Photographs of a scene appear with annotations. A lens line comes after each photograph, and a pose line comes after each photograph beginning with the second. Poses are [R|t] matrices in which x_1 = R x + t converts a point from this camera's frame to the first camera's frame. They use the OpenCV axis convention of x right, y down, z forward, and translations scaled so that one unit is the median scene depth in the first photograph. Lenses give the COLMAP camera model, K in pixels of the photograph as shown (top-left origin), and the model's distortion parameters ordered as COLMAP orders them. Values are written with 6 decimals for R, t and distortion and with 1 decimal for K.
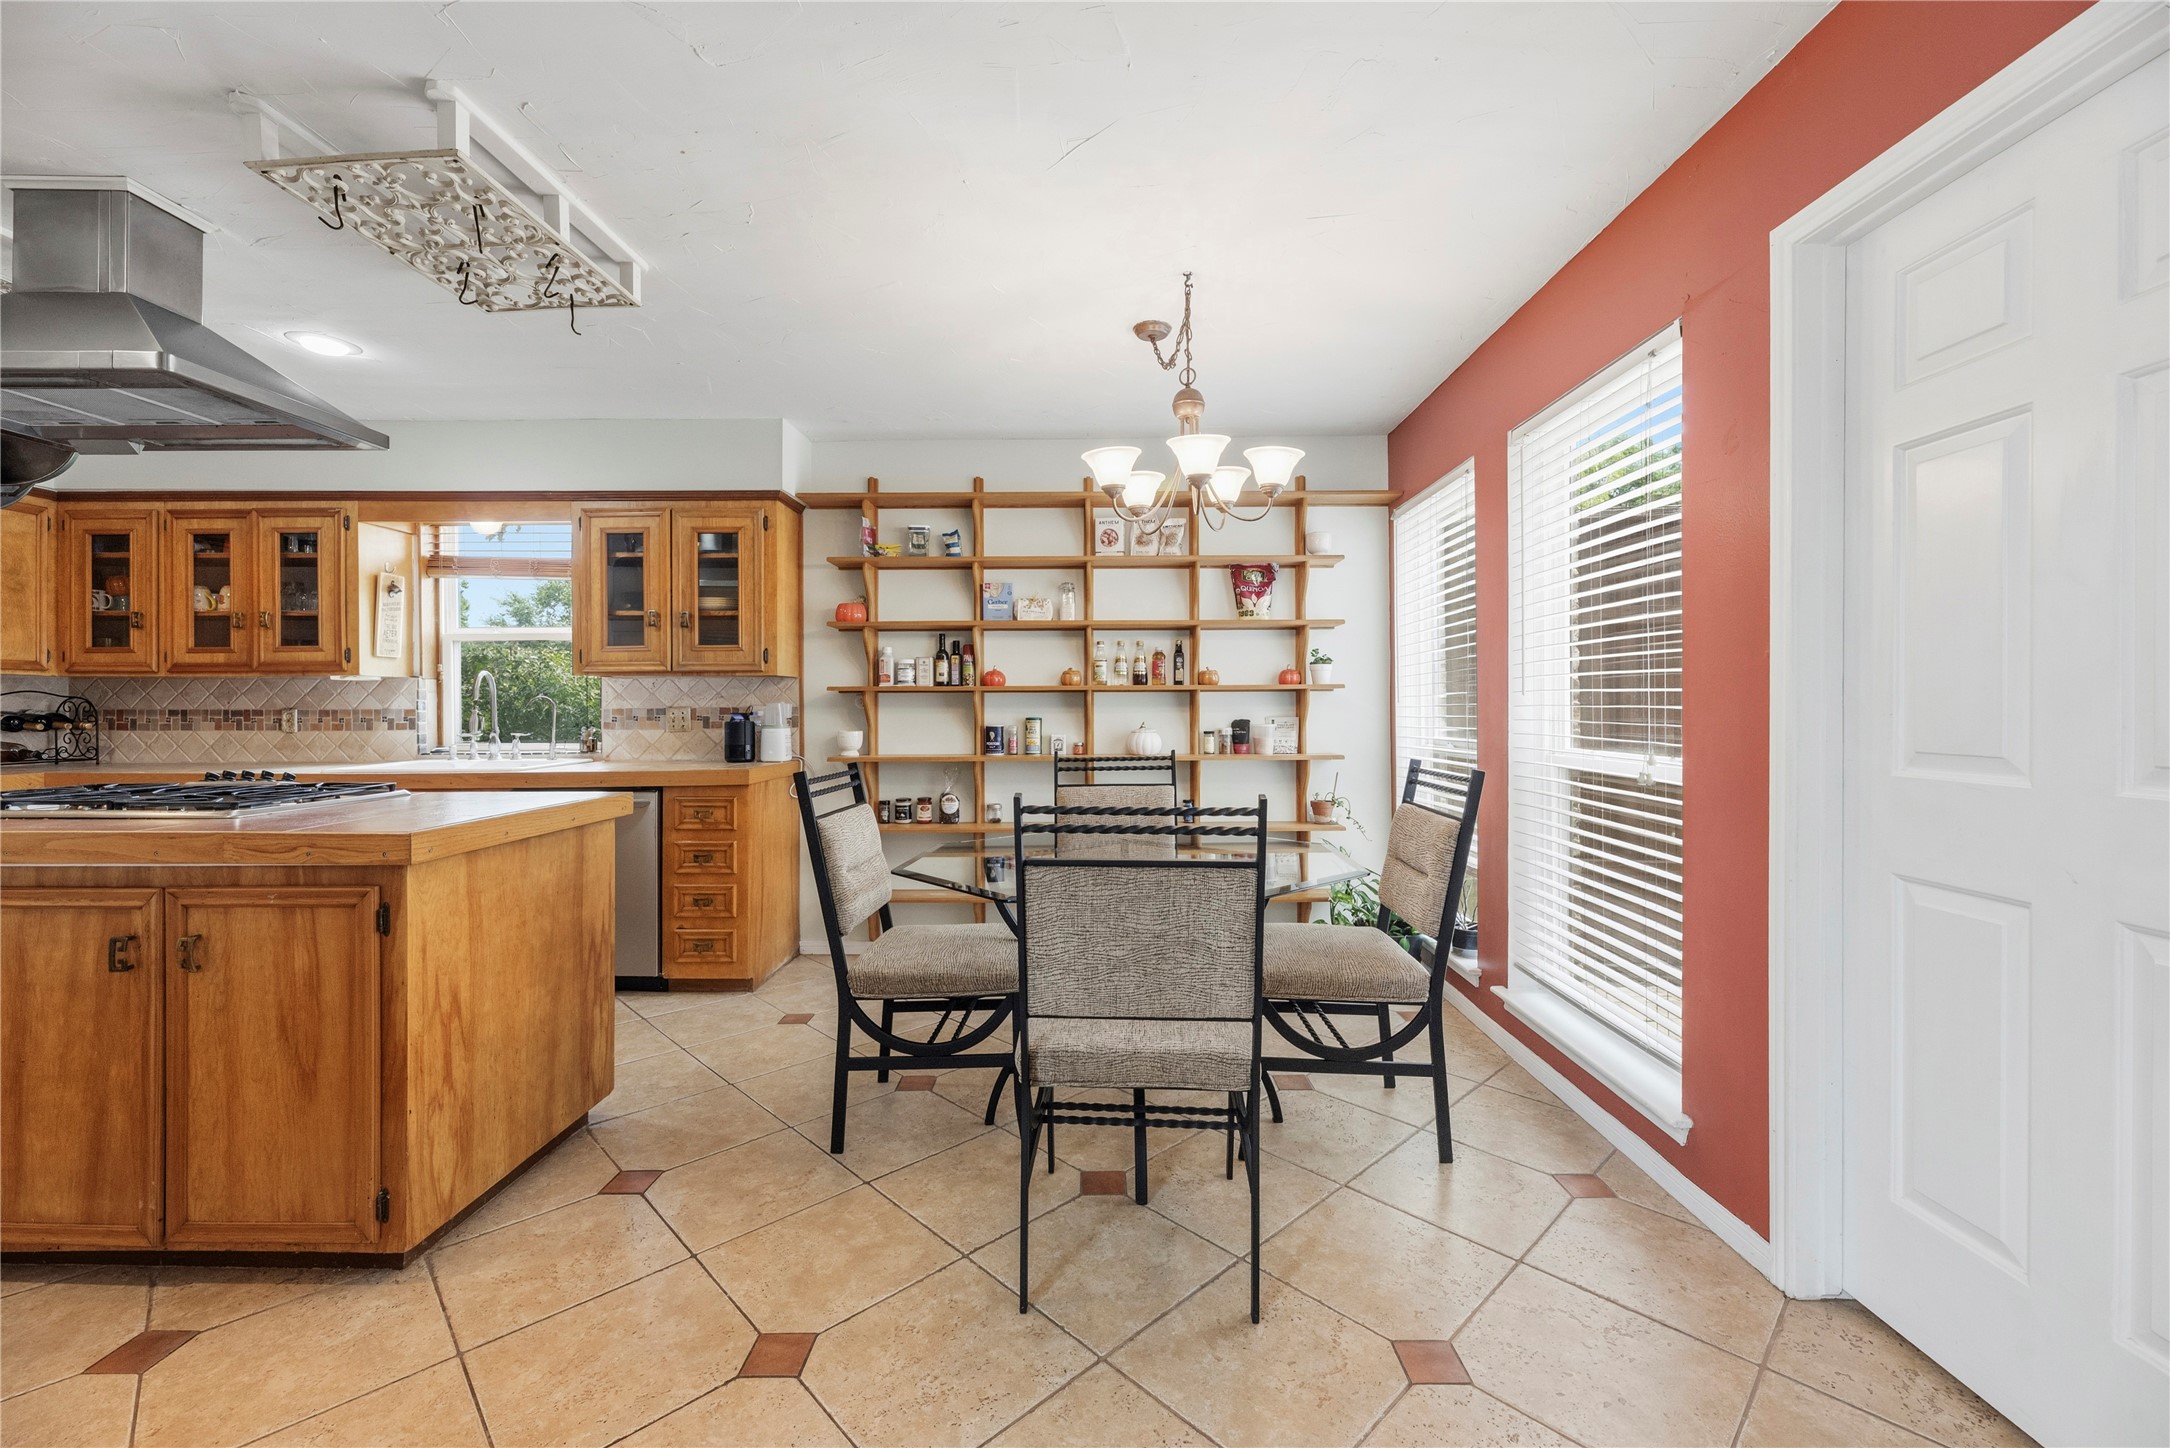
lens RADIAL K [[875.9, 0, 1087.7], [0, 875.9, 711.8], [0, 0, 1]] dist [0.004651, 0.000492]
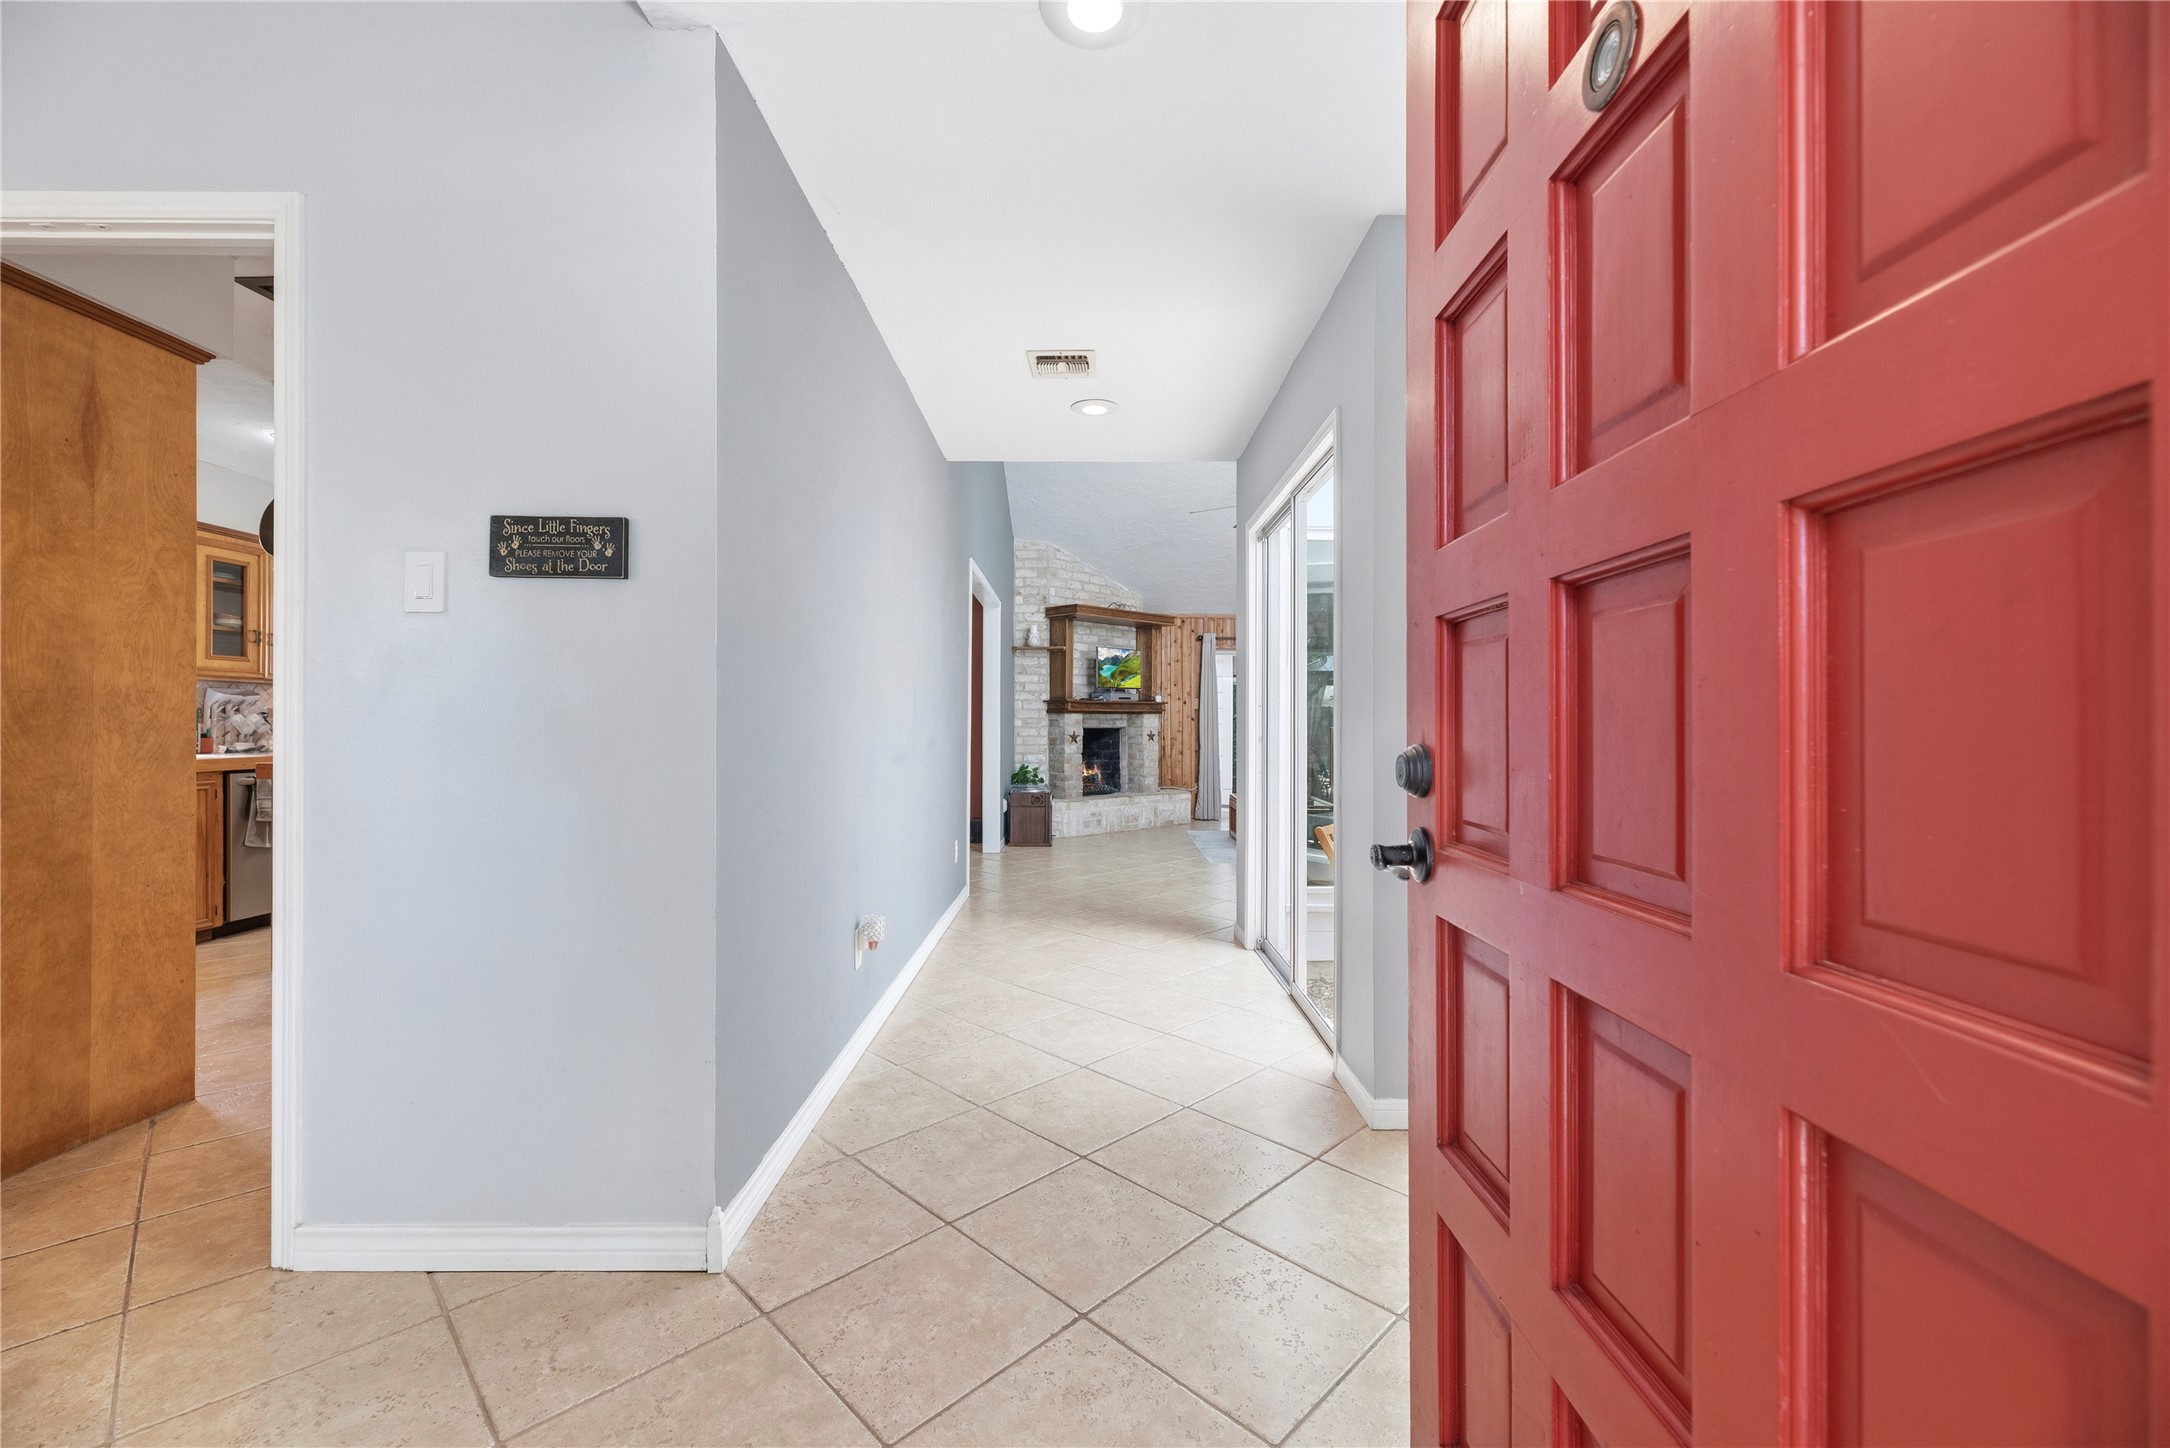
lens RADIAL K [[875.9, 0, 1089.8], [0, 875.9, 725.7], [0, 0, 1]] dist [0.004651, 0.000492]
pose [[-0.021545, 0.003946, 0.999760, -1.682924], [0.005904, 0.999975, -0.003819, 0.031939], [-0.999750, 0.005820, -0.021567, -0.160032]]
